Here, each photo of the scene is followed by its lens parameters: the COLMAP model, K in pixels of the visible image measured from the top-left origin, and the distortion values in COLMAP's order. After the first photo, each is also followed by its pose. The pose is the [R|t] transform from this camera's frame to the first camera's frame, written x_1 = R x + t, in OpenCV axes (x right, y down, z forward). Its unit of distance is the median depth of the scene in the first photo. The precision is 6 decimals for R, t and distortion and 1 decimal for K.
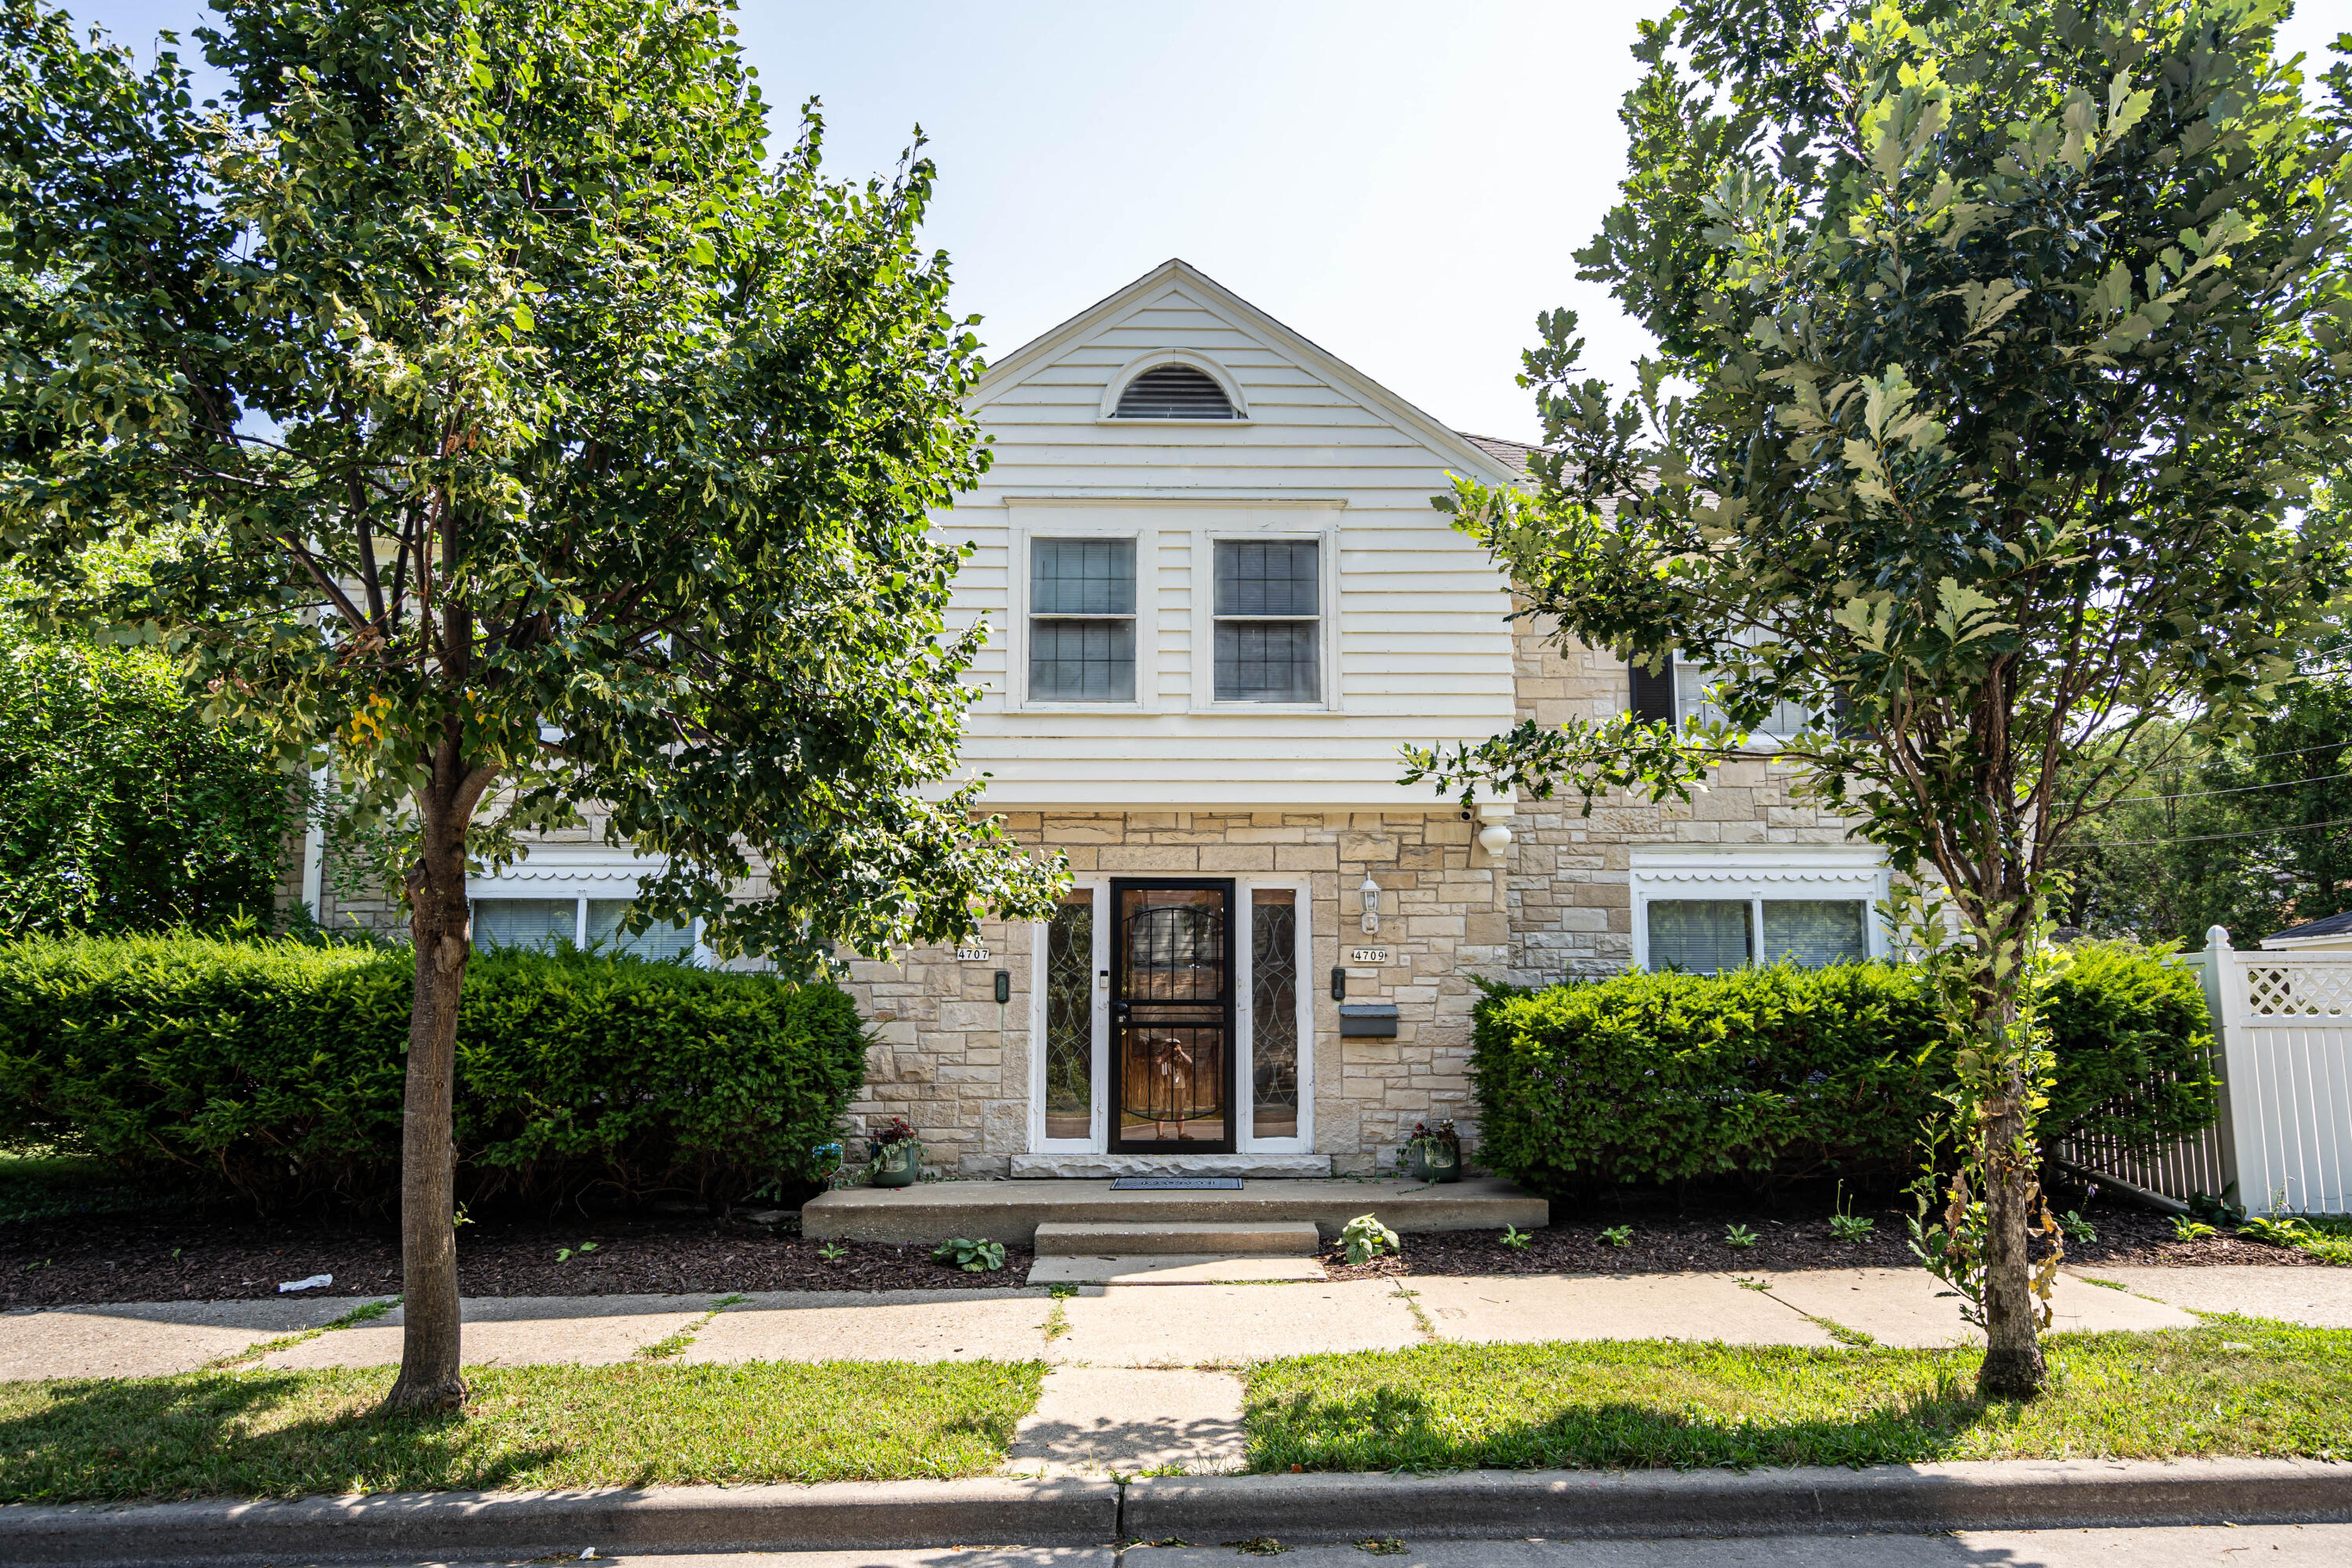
lens RADIAL K [[1332.2, 0, 1182.1], [0, 1332.2, 776.1], [0, 0, 1]] dist [0.000628, 0.001568]
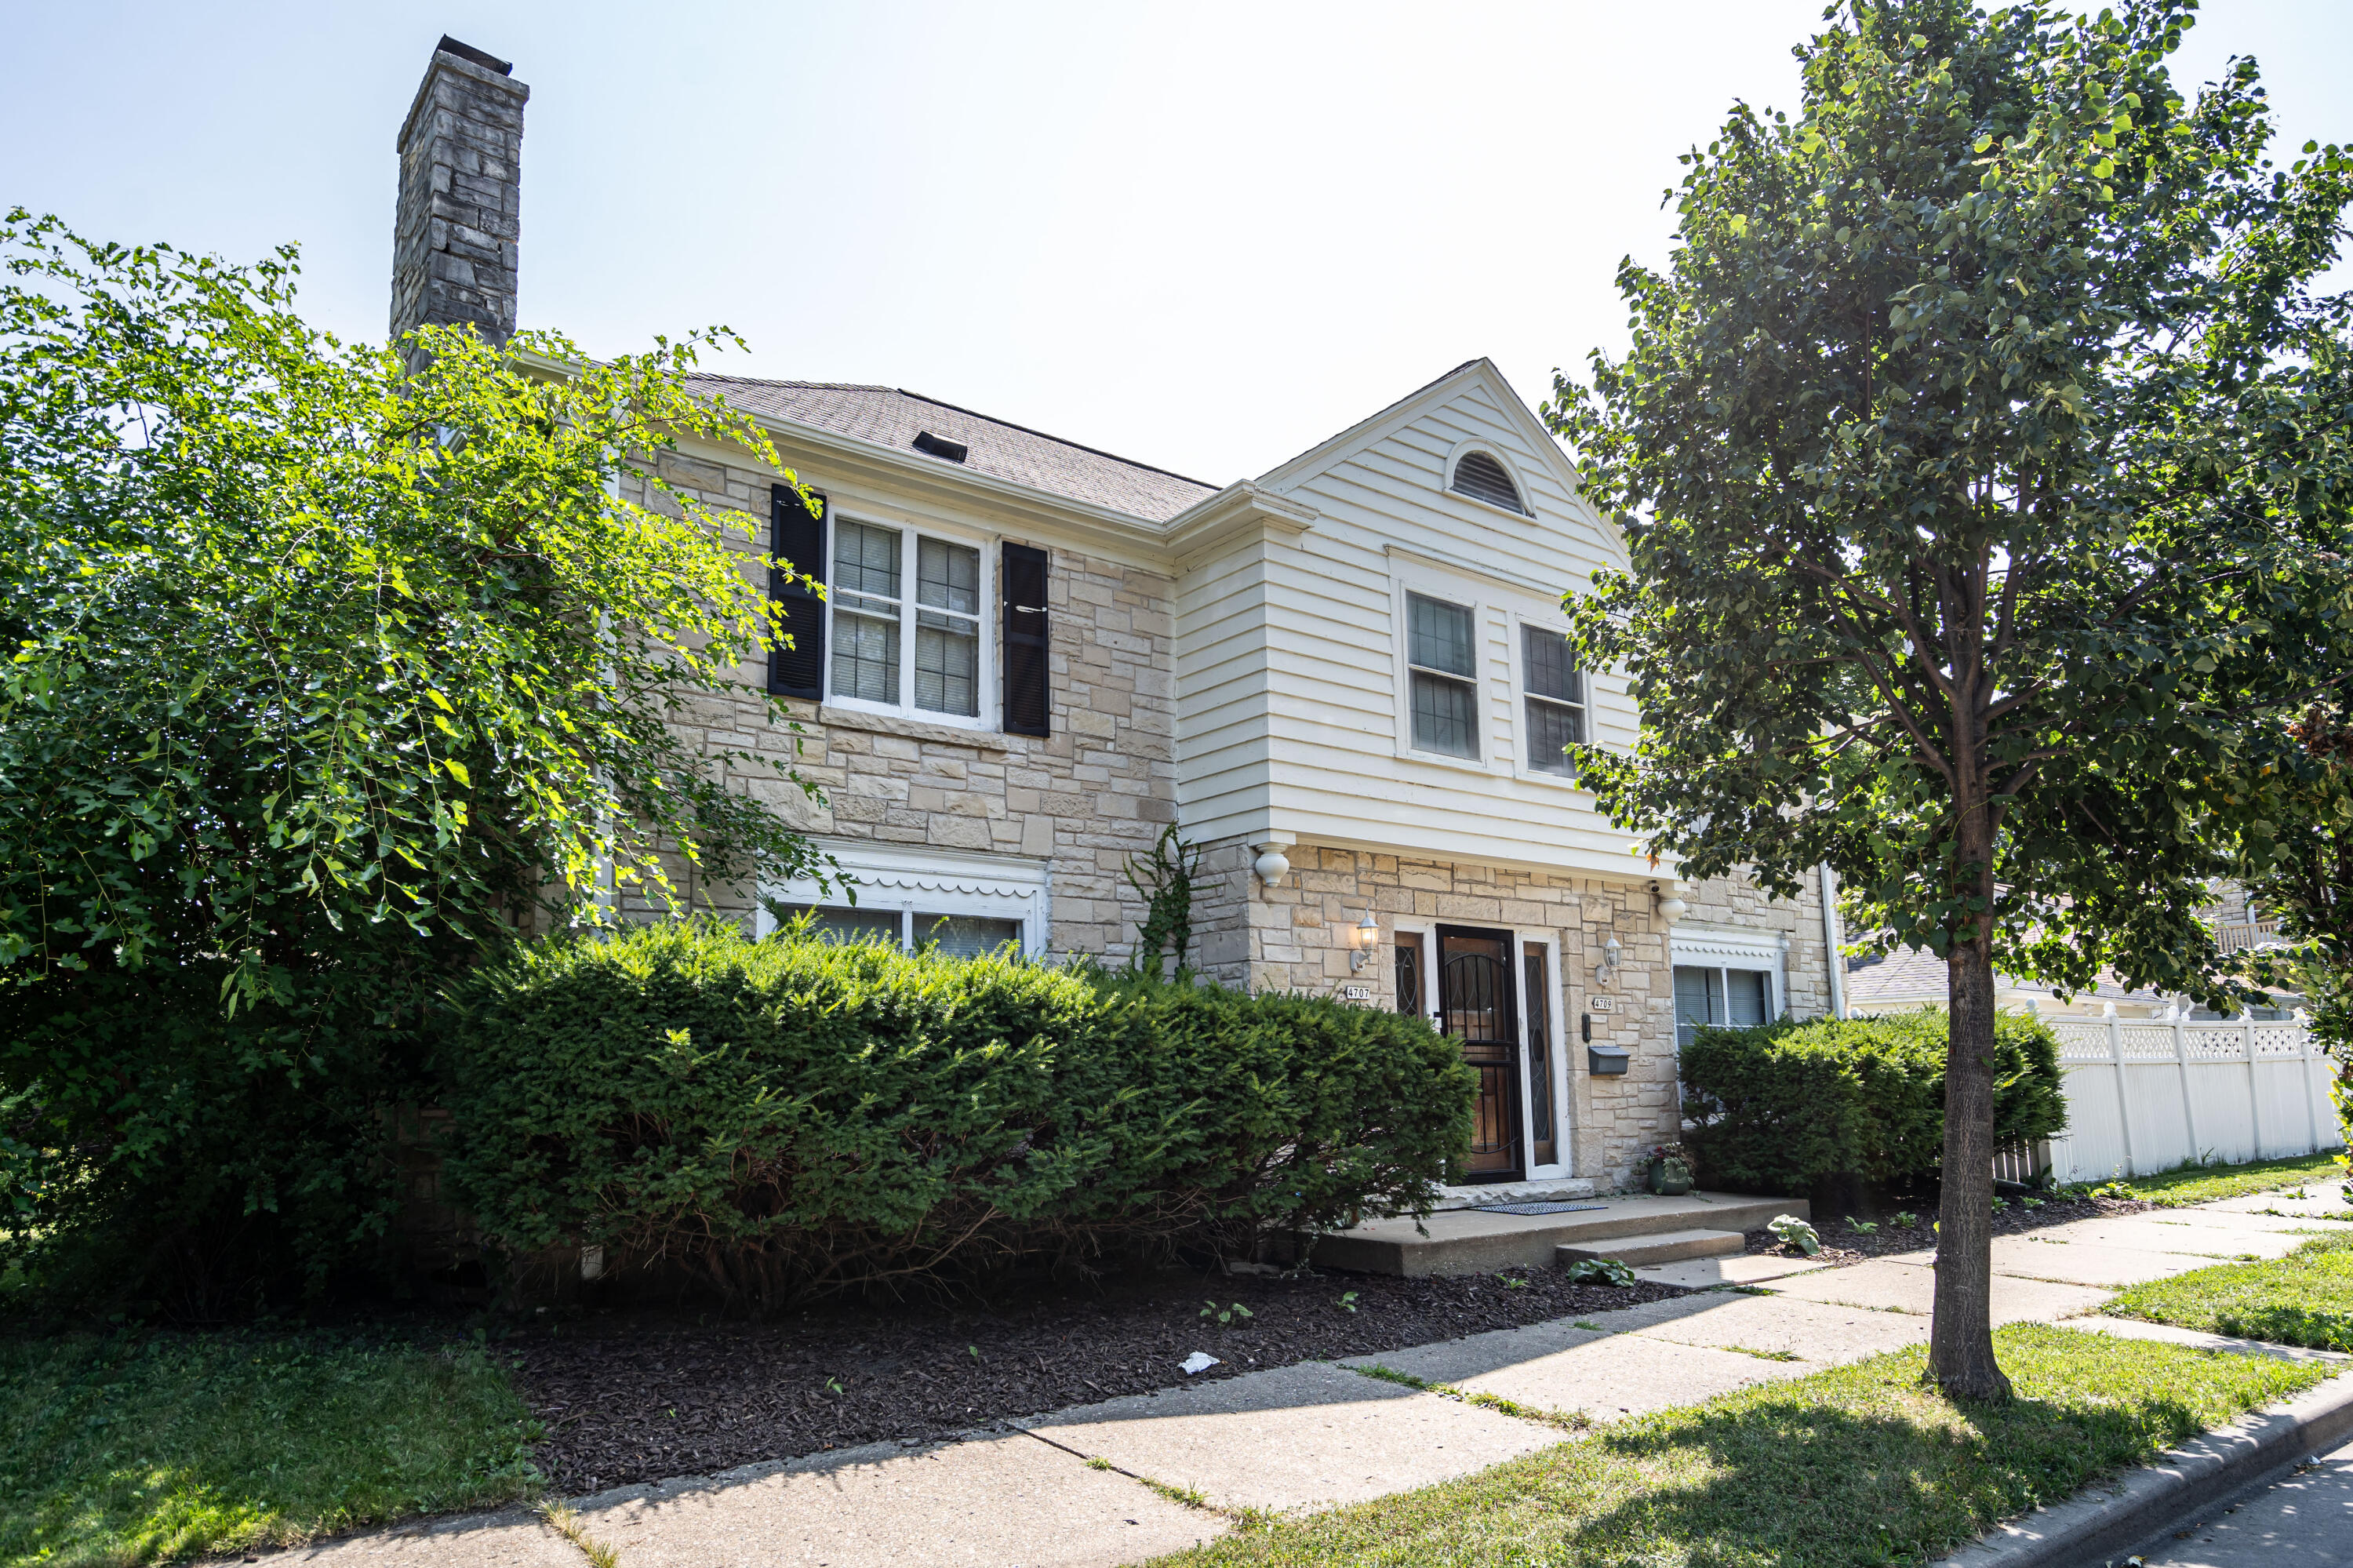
lens RADIAL K [[1396.2, 0, 1172.7], [0, 1396.2, 801.5], [0, 0, 1]] dist [0.009490, -0.000287]
pose [[0.819020, 0.104969, 0.564082, -0.857948], [-0.094540, 0.994374, -0.047773, 0.052698], [-0.565923, -0.014201, 0.824336, 0.210429]]
